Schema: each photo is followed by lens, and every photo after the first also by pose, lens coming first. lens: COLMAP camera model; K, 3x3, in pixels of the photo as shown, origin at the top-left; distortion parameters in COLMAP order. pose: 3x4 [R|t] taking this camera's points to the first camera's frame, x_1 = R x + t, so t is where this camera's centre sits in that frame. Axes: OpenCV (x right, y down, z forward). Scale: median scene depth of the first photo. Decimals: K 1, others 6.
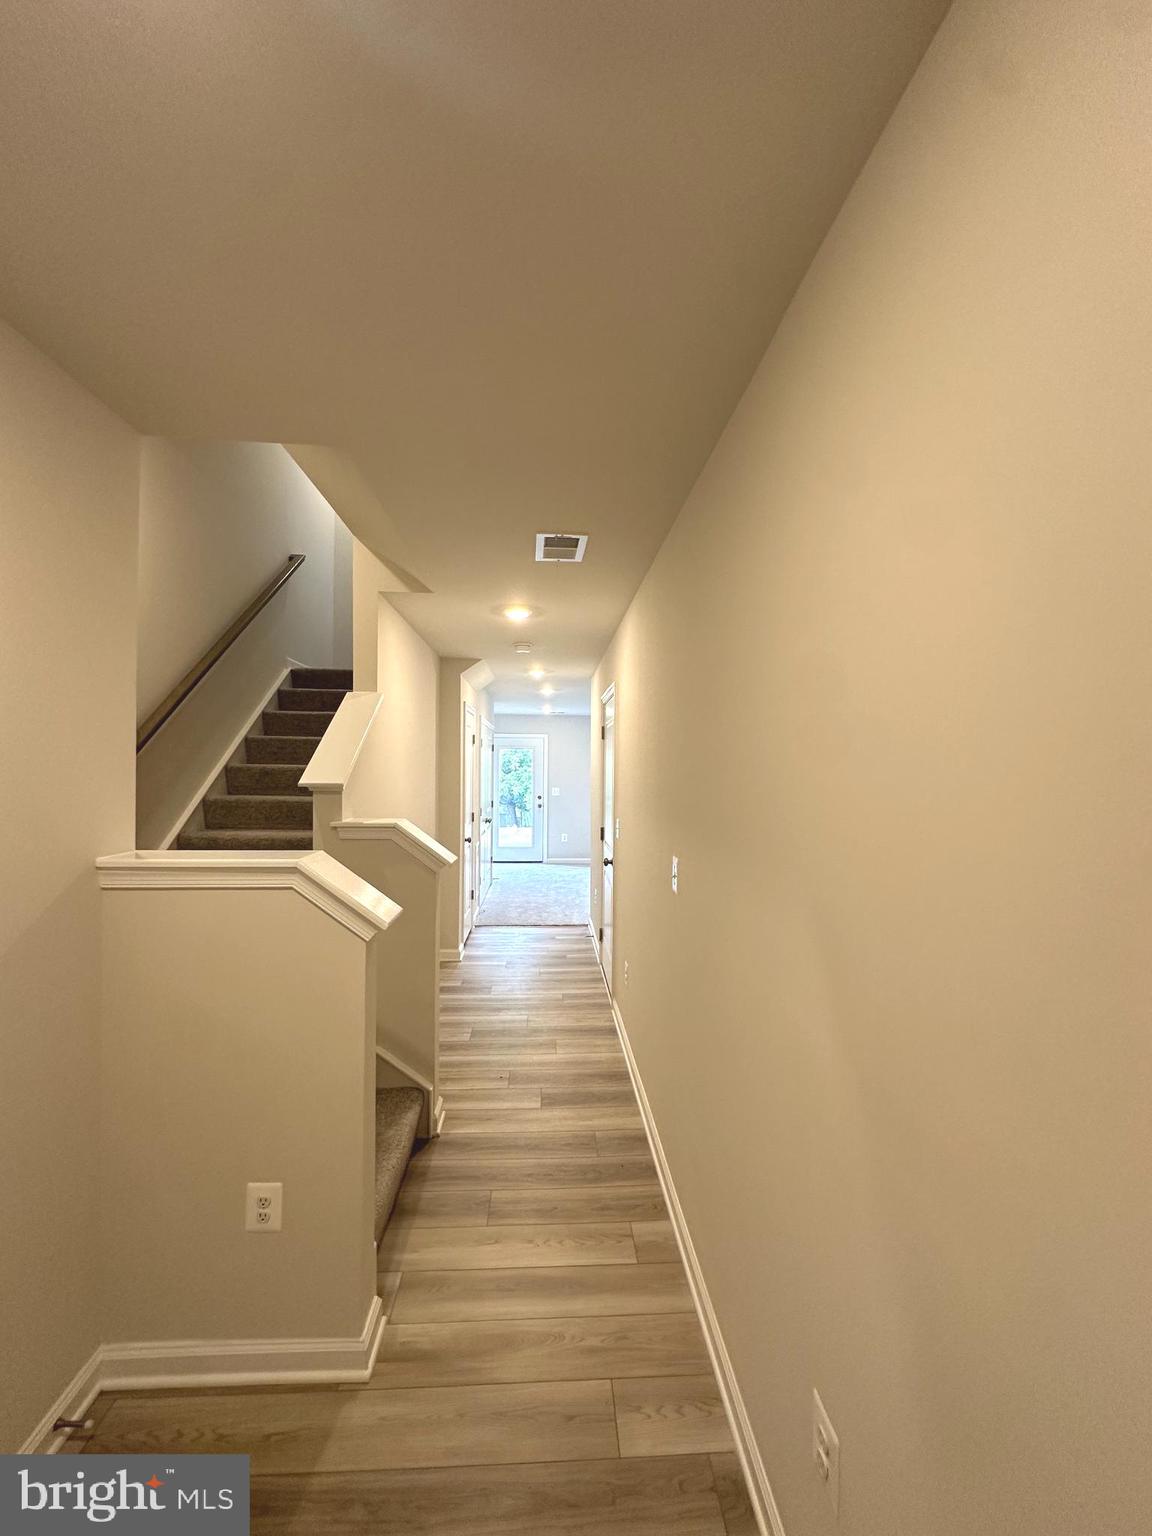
lens RADIAL K [[615.2, 0, 574.2], [0, 615.2, 768.0], [0, 0, 1]] dist [-0.005239, 0.000699]
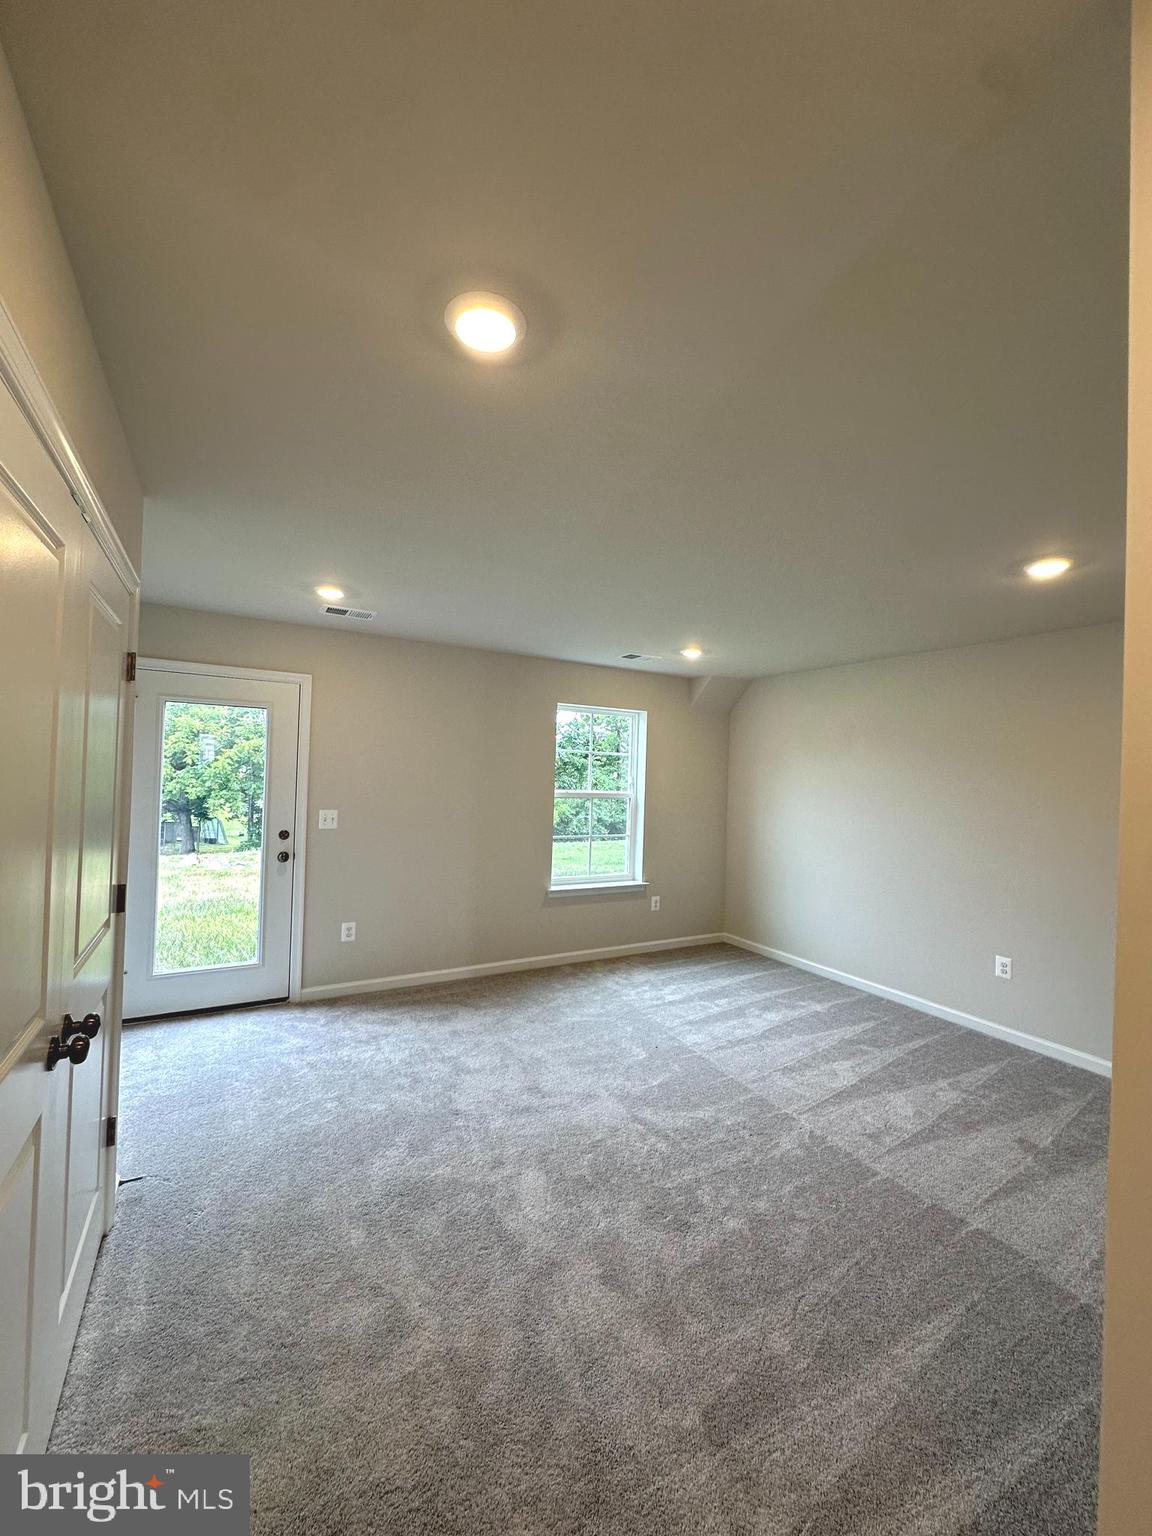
lens RADIAL K [[615.2, 0, 576.5], [0, 615.2, 767.3], [0, 0, 1]] dist [-0.005239, 0.000699]
pose [[0.892234, 0.028291, 0.450687, -0.067659], [-0.027188, 0.999591, -0.008923, 0.003600], [-0.450755, -0.004292, 0.892637, 0.569405]]
